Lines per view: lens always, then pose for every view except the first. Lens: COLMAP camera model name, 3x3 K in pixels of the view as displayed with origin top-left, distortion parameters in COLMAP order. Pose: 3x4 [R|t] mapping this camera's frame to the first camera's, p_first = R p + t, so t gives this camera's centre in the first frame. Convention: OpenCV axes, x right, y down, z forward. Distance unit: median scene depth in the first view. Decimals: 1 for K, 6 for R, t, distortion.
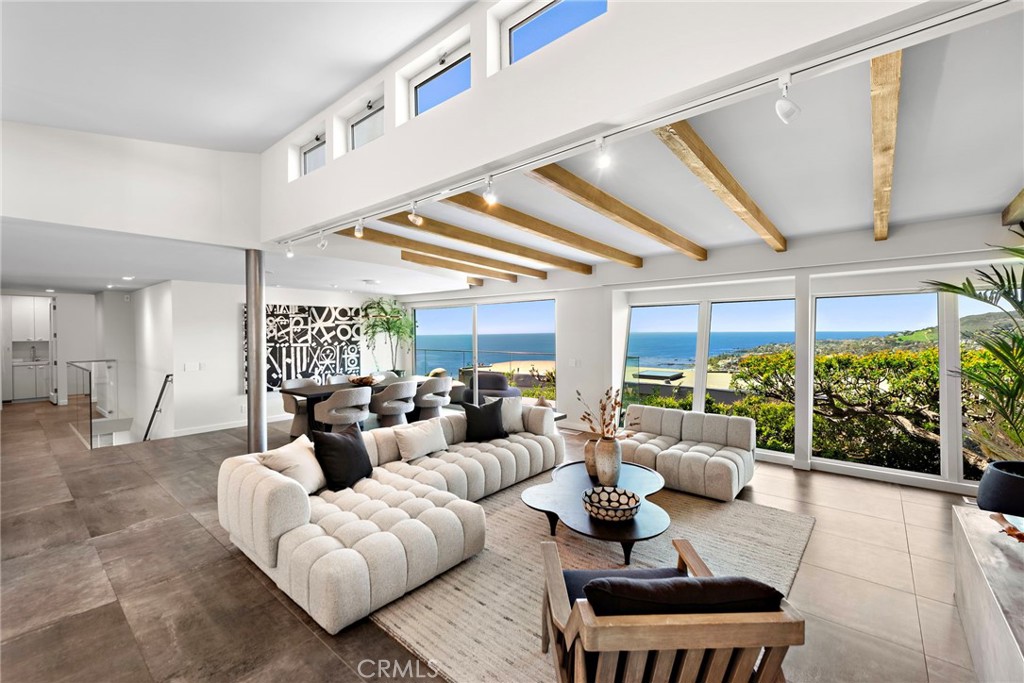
lens RADIAL K [[425.1, 0, 512.2], [0, 425.1, 339.6], [0, 0, 1]] dist [0.009315, -0.001288]
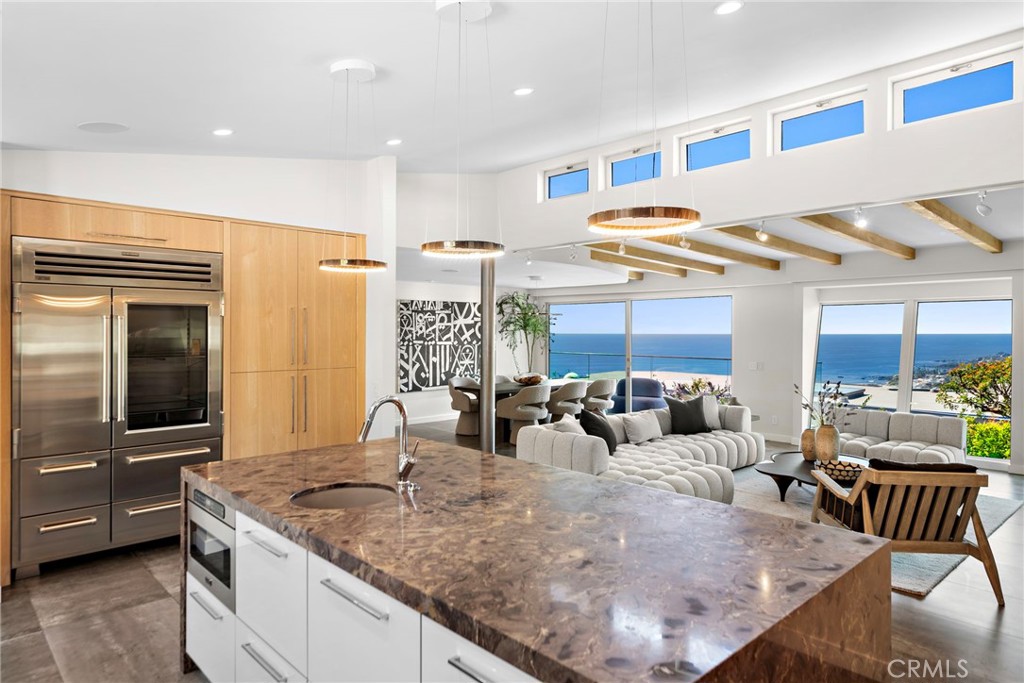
lens RADIAL K [[631.9, 0, 504.8], [0, 631.9, 338.3], [0, 0, 1]] dist [0.020923, -0.016045]
pose [[0.993126, 0.010955, -0.116535, -0.201656], [-0.011794, 0.999909, -0.006509, 0.009377], [0.116453, 0.007838, 0.993165, -0.365976]]
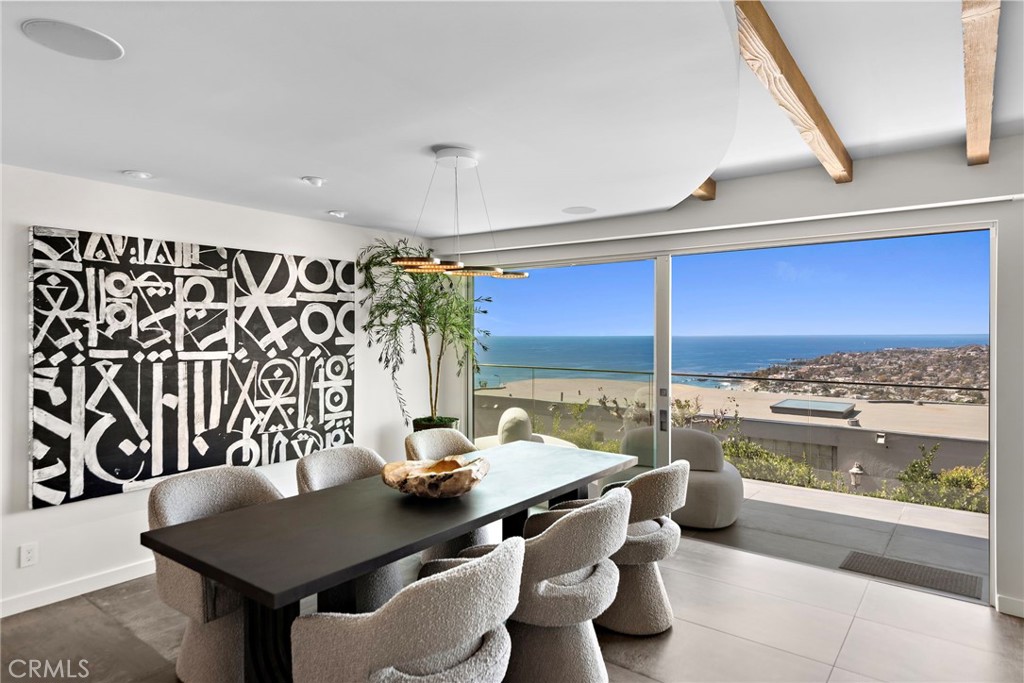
lens RADIAL K [[596.5, 0, 520.4], [0, 596.5, 340.8], [0, 0, 1]] dist [0.004523, 0.001377]
pose [[0.997428, 0.013488, 0.070391, -0.268700], [-0.013241, 0.999904, -0.003966, -0.001305], [-0.070438, 0.003023, 0.997512, 0.482361]]
